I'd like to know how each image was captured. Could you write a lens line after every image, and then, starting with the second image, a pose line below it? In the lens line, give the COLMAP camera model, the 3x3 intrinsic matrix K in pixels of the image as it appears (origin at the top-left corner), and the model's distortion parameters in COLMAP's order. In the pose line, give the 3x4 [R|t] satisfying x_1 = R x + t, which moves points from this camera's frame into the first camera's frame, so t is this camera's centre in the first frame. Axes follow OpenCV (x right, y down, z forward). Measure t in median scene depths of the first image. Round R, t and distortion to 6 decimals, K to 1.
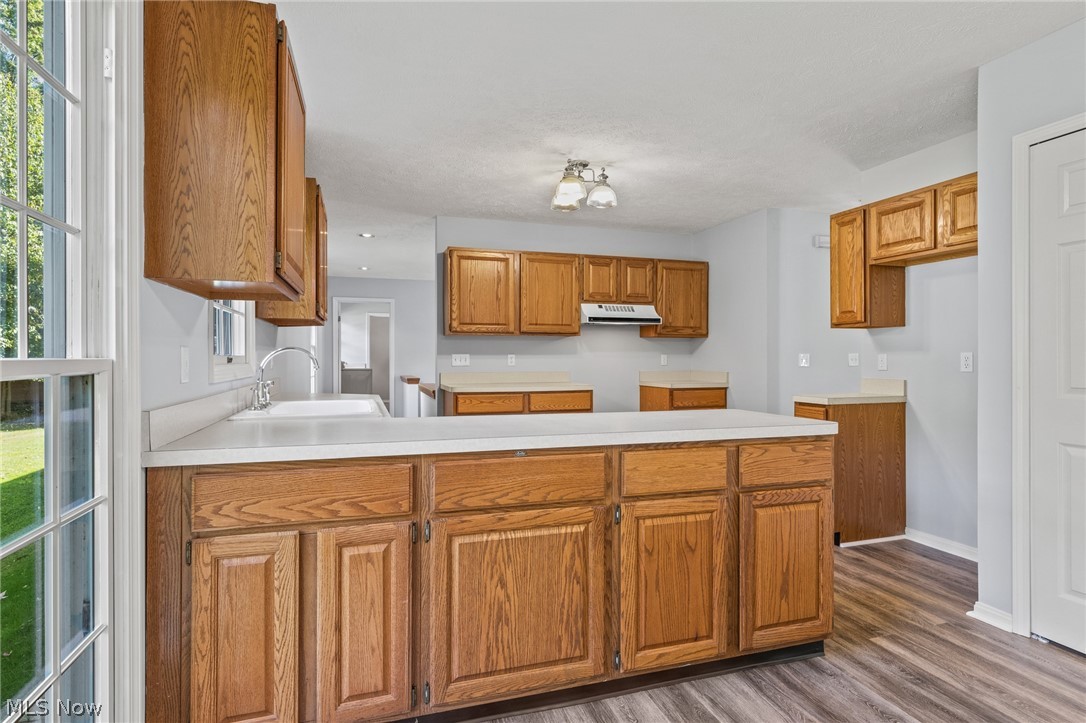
lens RADIAL K [[585.9, 0, 545.7], [0, 585.9, 355.2], [0, 0, 1]] dist [-0.000978, -0.000274]
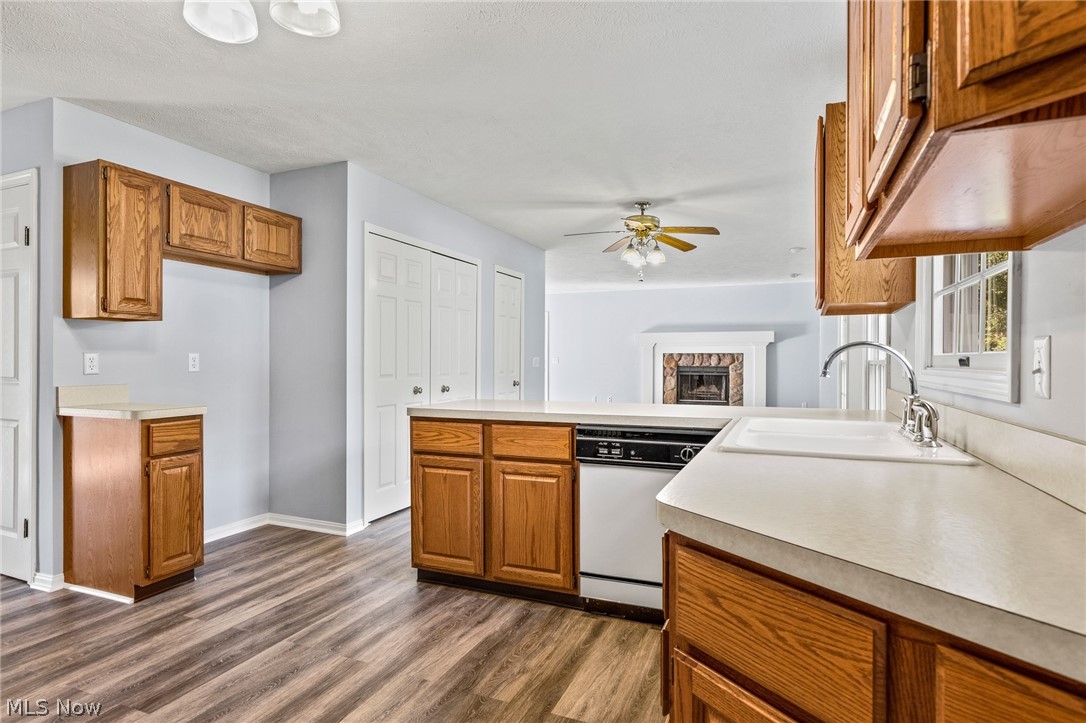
lens RADIAL K [[585.9, 0, 544.1], [0, 585.9, 362.3], [0, 0, 1]] dist [-0.000978, -0.000274]
pose [[-0.753065, -0.000566, 0.657946, -0.457122], [0.003543, 0.999982, 0.004916, 0.008649], [-0.657936, 0.006033, -0.753049, 1.365332]]
